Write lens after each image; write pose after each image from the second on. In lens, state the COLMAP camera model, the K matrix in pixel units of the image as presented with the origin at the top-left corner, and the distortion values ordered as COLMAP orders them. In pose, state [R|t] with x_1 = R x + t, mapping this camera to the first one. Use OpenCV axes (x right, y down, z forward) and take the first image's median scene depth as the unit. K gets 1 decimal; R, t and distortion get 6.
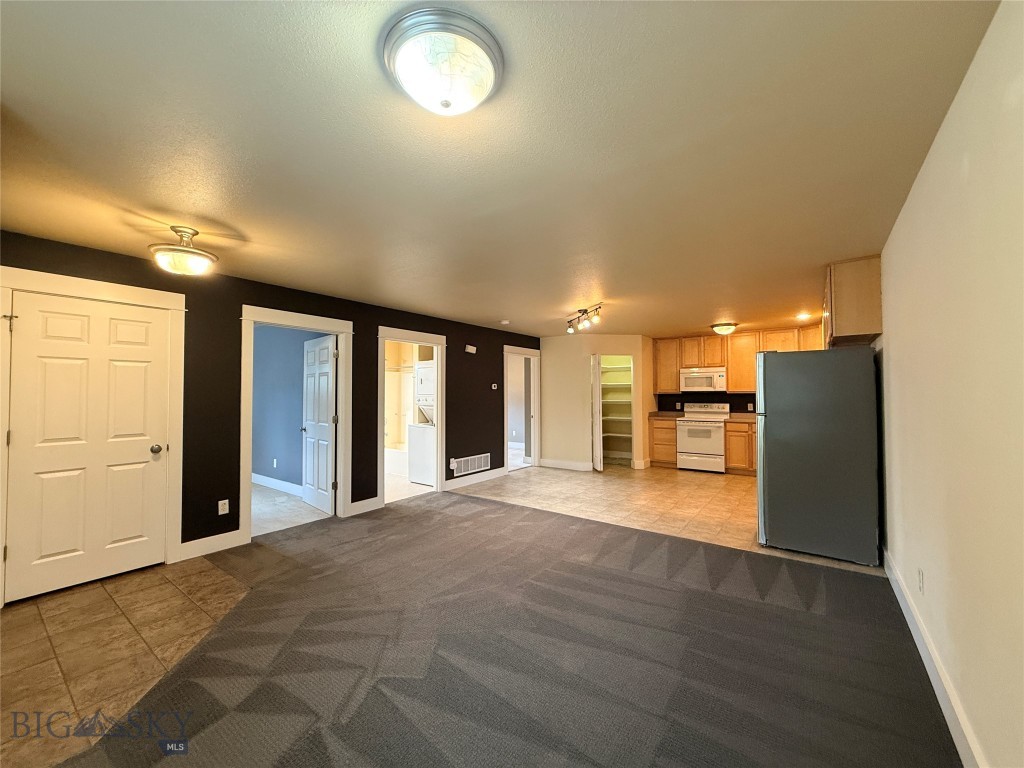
lens RADIAL K [[407.9, 0, 508.0], [0, 407.9, 389.0], [0, 0, 1]] dist [0.000576, 0.000137]
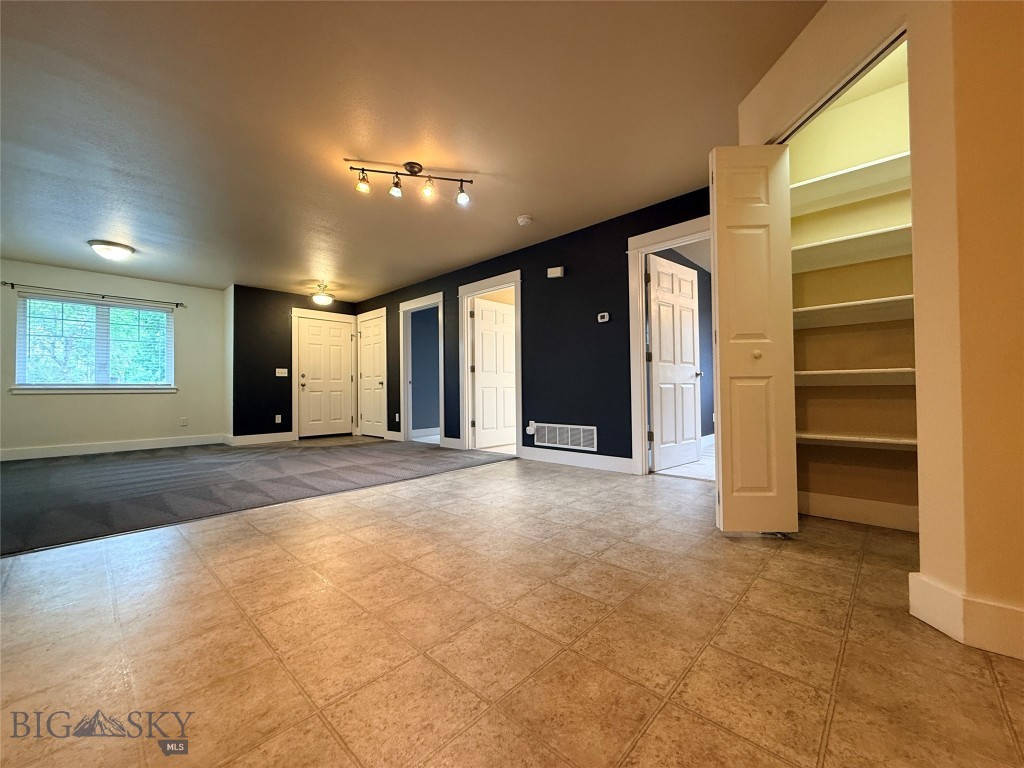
lens RADIAL K [[407.9, 0, 511.5], [0, 407.9, 383.5], [0, 0, 1]] dist [0.000576, 0.000137]
pose [[-0.106679, -0.013565, -0.994201, 0.560391], [0.023324, 0.999598, -0.016141, 0.095262], [0.994020, -0.024910, -0.106320, 0.903770]]
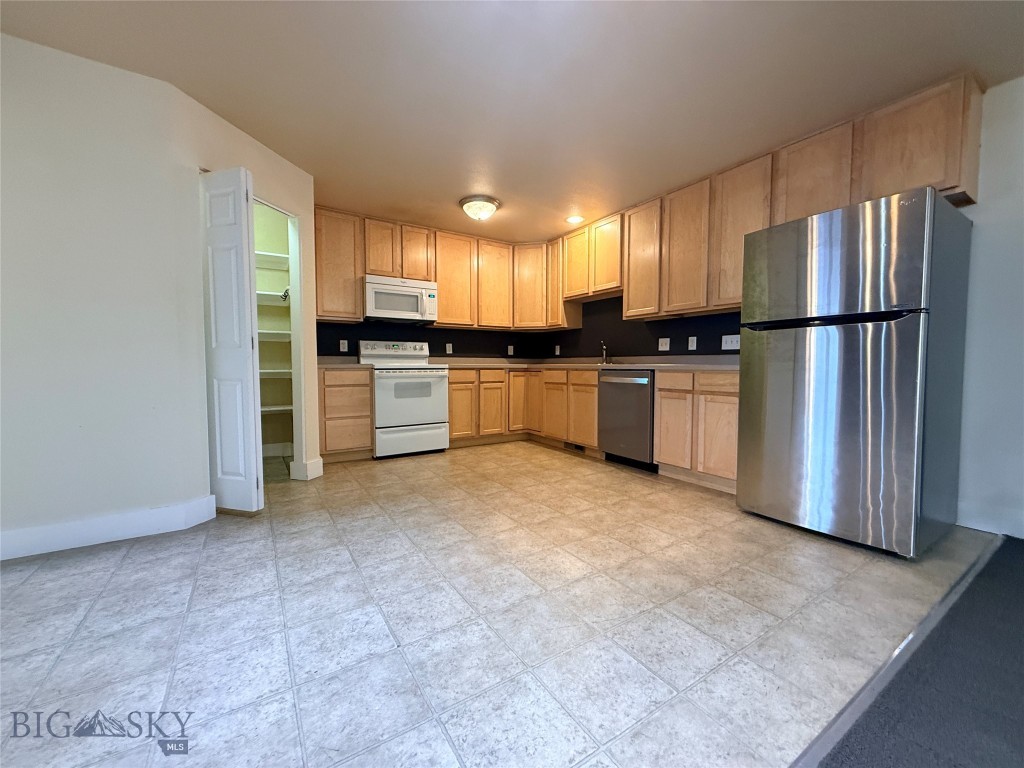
lens RADIAL K [[407.9, 0, 511.2], [0, 407.9, 383.6], [0, 0, 1]] dist [0.000576, 0.000137]
pose [[0.345276, -0.039521, 0.937669, -0.023890], [-0.014282, 0.998776, 0.047356, 0.073141], [-0.938393, -0.029743, 0.344289, 0.695671]]
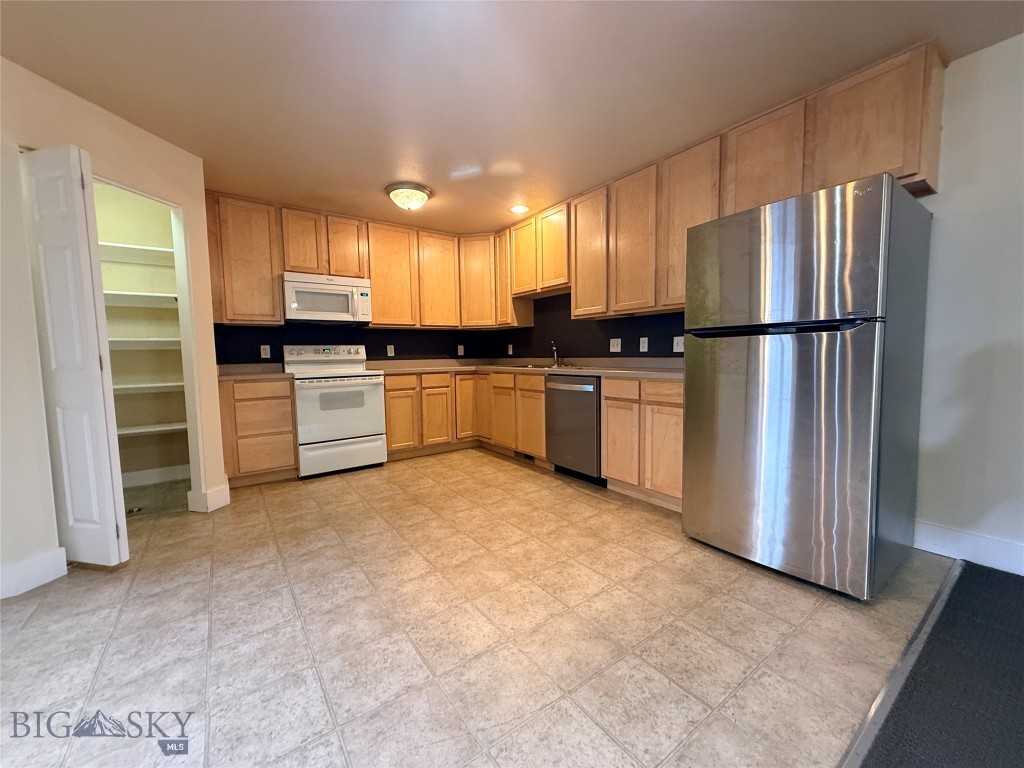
lens RADIAL K [[407.9, 0, 510.9], [0, 407.9, 383.6], [0, 0, 1]] dist [0.000576, 0.000137]
pose [[0.295465, -0.070777, 0.952728, 0.040163], [0.003665, 0.997329, 0.072953, 0.052418], [-0.955347, -0.018063, 0.294935, 0.665000]]
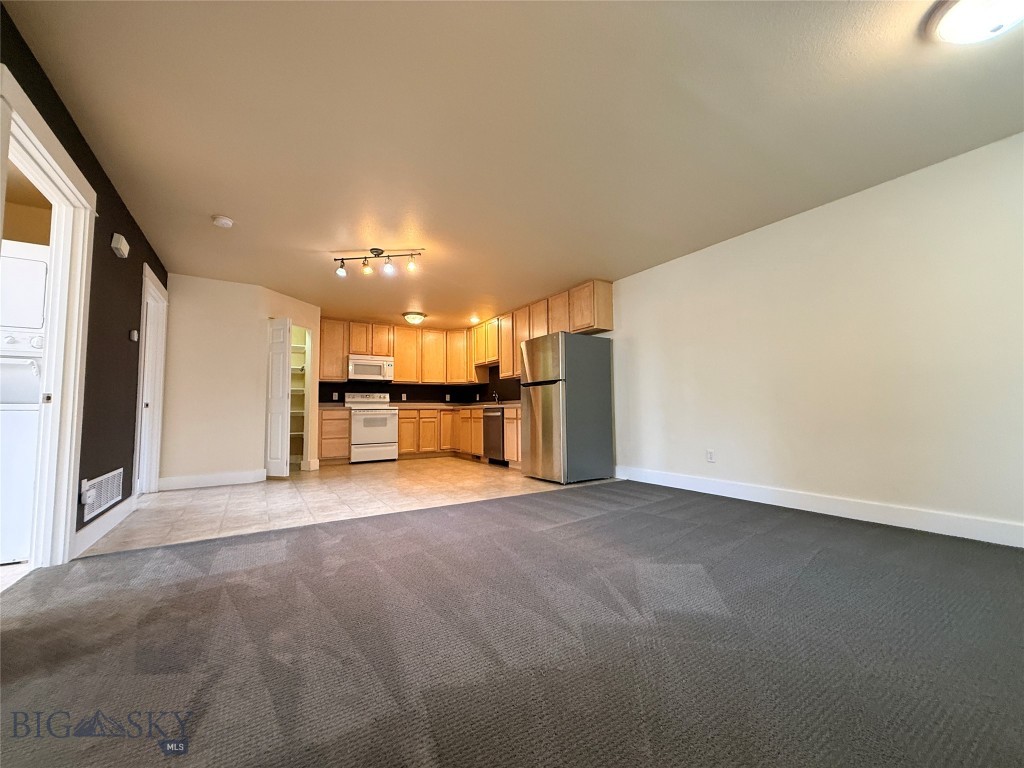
lens RADIAL K [[407.9, 0, 510.5], [0, 407.9, 384.5], [0, 0, 1]] dist [0.000576, 0.000137]
pose [[0.353495, 0.062766, 0.933328, -0.331609], [-0.003008, 0.997817, -0.065964, 0.085478], [-0.935432, 0.020510, 0.352912, 0.374322]]
